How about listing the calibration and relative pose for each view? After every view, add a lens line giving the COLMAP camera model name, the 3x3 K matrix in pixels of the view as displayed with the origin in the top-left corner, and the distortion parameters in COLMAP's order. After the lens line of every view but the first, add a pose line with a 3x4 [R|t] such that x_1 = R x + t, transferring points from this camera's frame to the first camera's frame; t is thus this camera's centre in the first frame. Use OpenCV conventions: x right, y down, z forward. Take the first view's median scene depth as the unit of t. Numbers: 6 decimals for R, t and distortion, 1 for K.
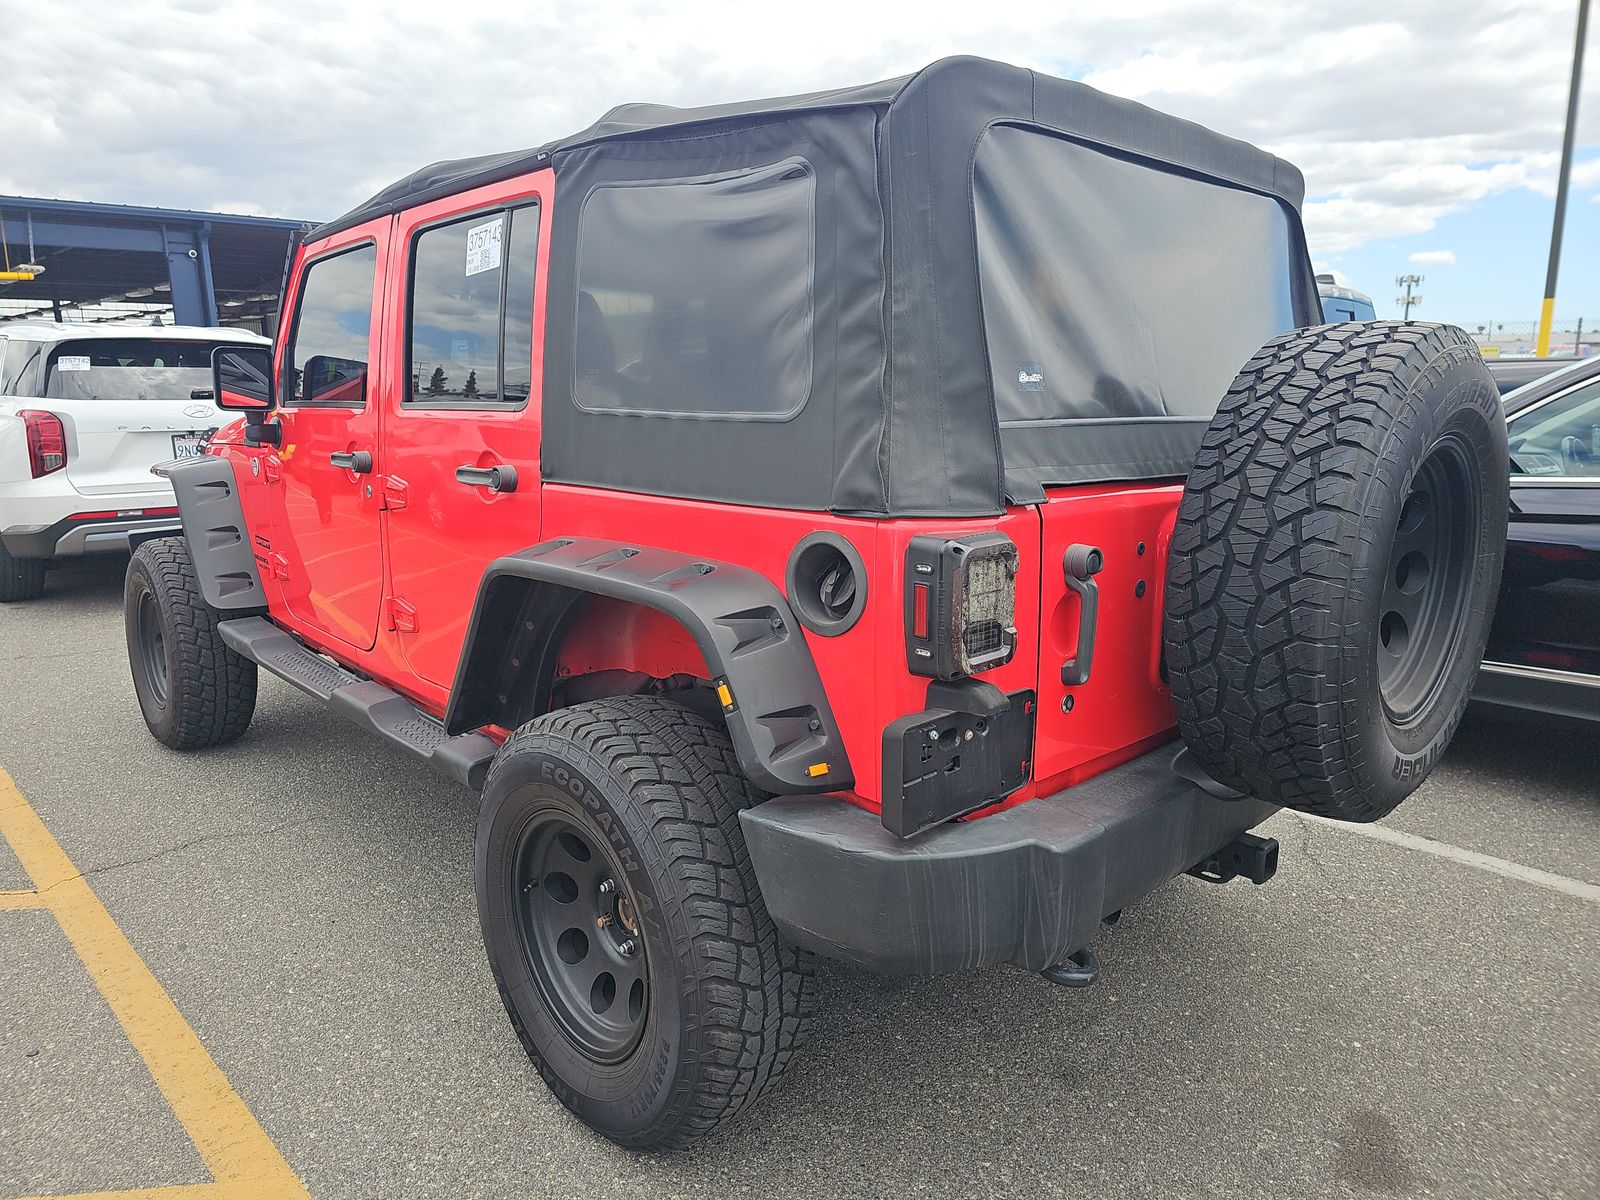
lens RADIAL K [[1074.6, 0, 800.0], [0, 1074.6, 600.0], [0, 0, 1]] dist [0.012479, -0.003559]
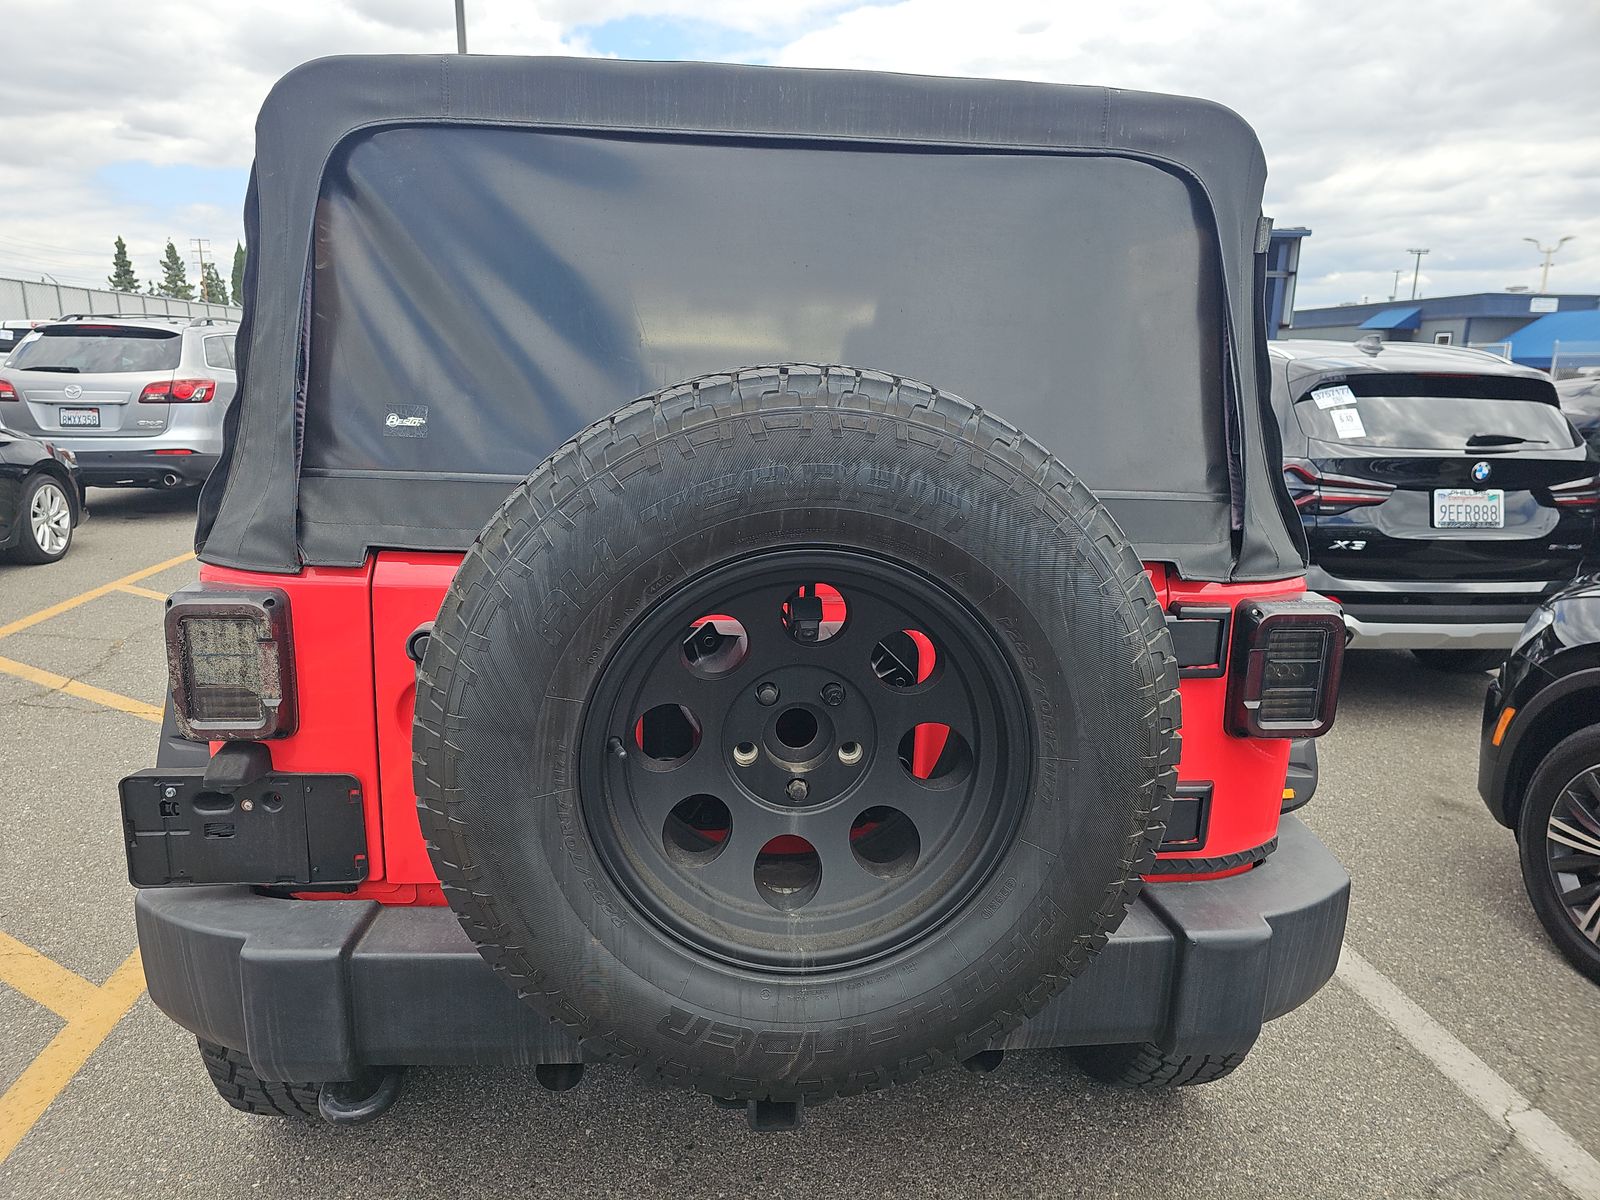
lens RADIAL K [[1074.6, 0, 800.0], [0, 1074.6, 600.0], [0, 0, 1]] dist [0.012479, -0.003559]
pose [[0.775861, 0.153404, -0.611970, 1.063383], [-0.147954, 0.987180, 0.059881, -0.173343], [0.613310, 0.044084, 0.788611, 0.553839]]
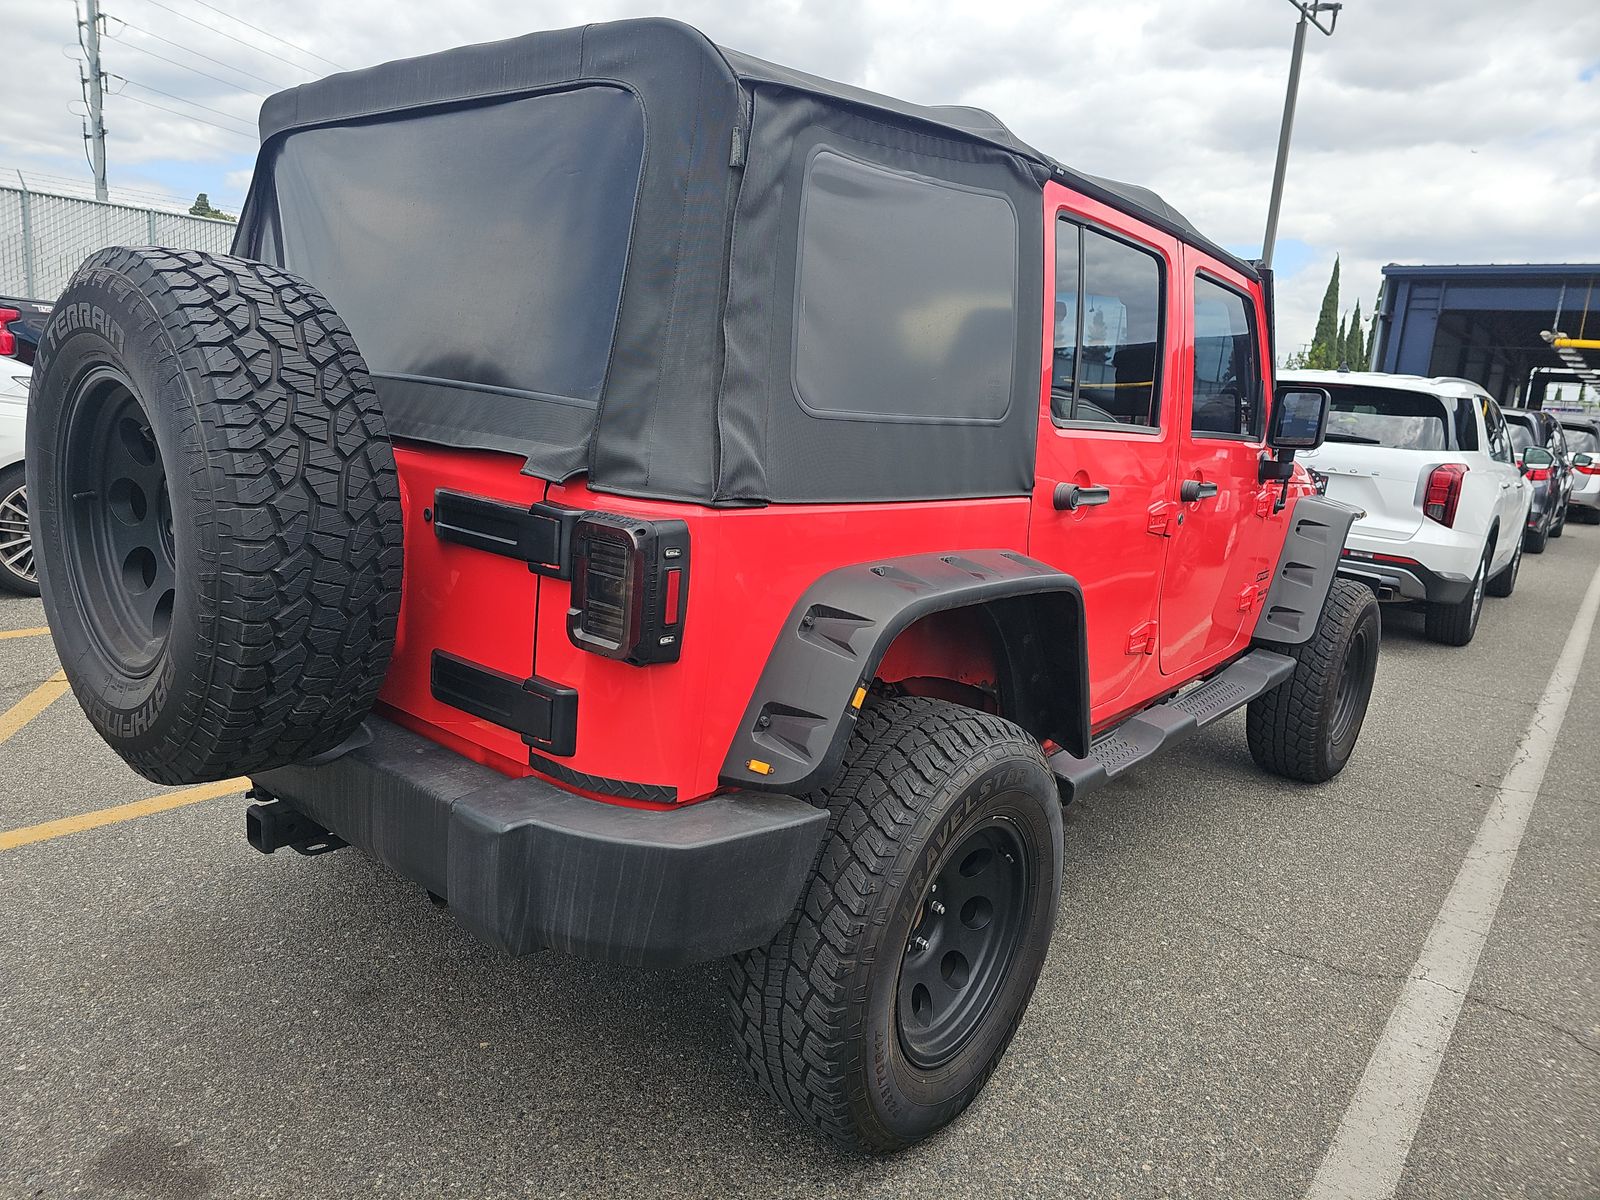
lens RADIAL K [[1074.6, 0, 800.0], [0, 1074.6, 600.0], [0, 0, 1]] dist [0.012479, -0.003559]
pose [[0.117094, 0.207720, -0.971155, 1.749179], [-0.276168, 0.946122, 0.169068, -0.309775], [0.953950, 0.248405, 0.168151, 1.590291]]
